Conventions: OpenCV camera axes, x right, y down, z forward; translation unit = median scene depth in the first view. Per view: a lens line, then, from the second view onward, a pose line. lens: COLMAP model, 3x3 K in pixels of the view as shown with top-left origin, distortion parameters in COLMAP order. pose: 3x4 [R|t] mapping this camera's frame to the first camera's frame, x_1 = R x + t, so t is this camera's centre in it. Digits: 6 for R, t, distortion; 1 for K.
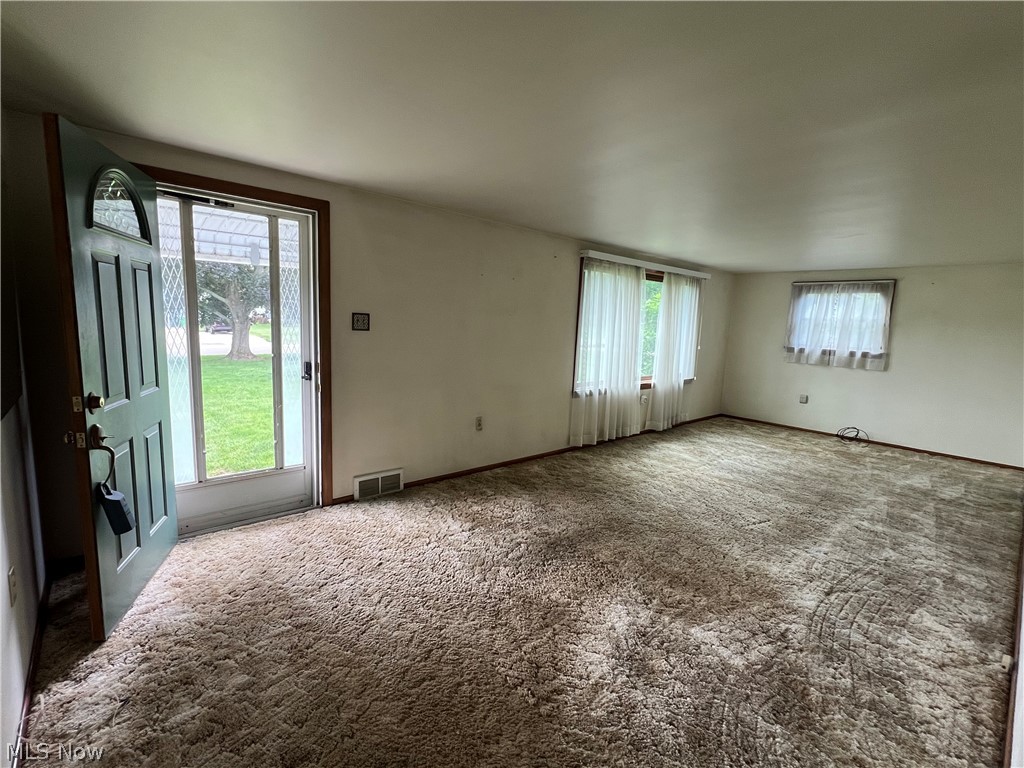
lens RADIAL K [[471.0, 0, 512.0], [0, 471.0, 384.0], [0, 0, 1]] dist [-0.001426, -0.000045]
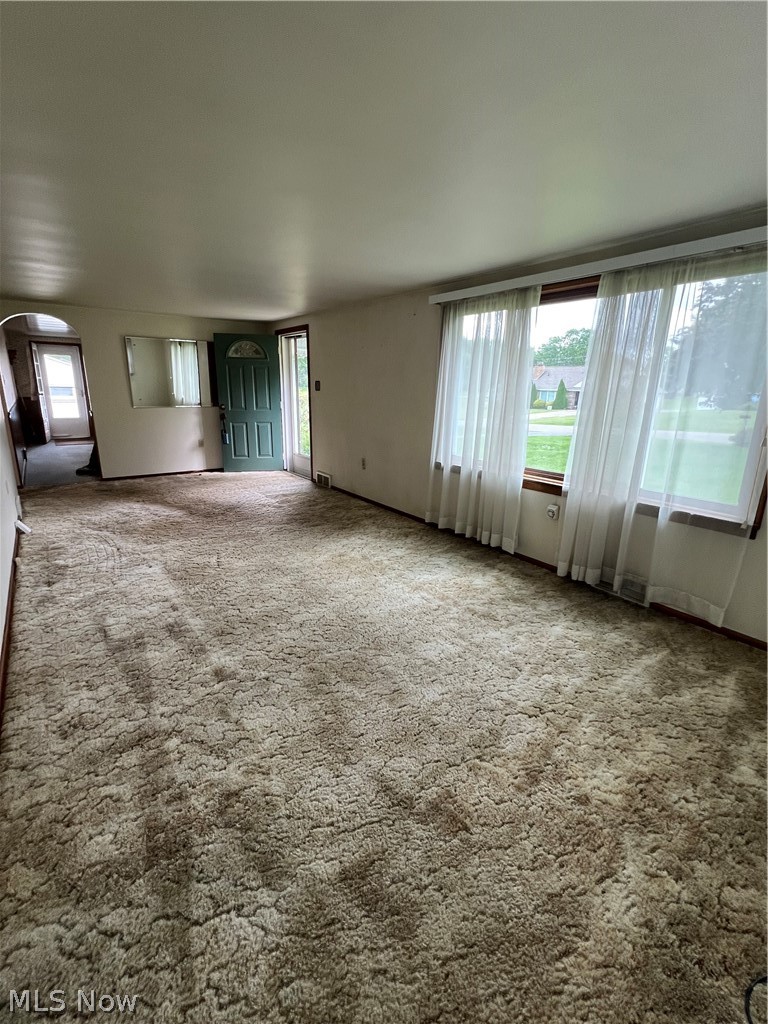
lens RADIAL K [[471.0, 0, 384.0], [0, 471.0, 512.0], [0, 0, 1]] dist [-0.001426, -0.000045]
pose [[-0.112052, 0.204432, -0.972446, 0.987933], [-0.172885, 0.959674, 0.221668, -0.069873], [0.978547, 0.192960, -0.072190, 0.942354]]
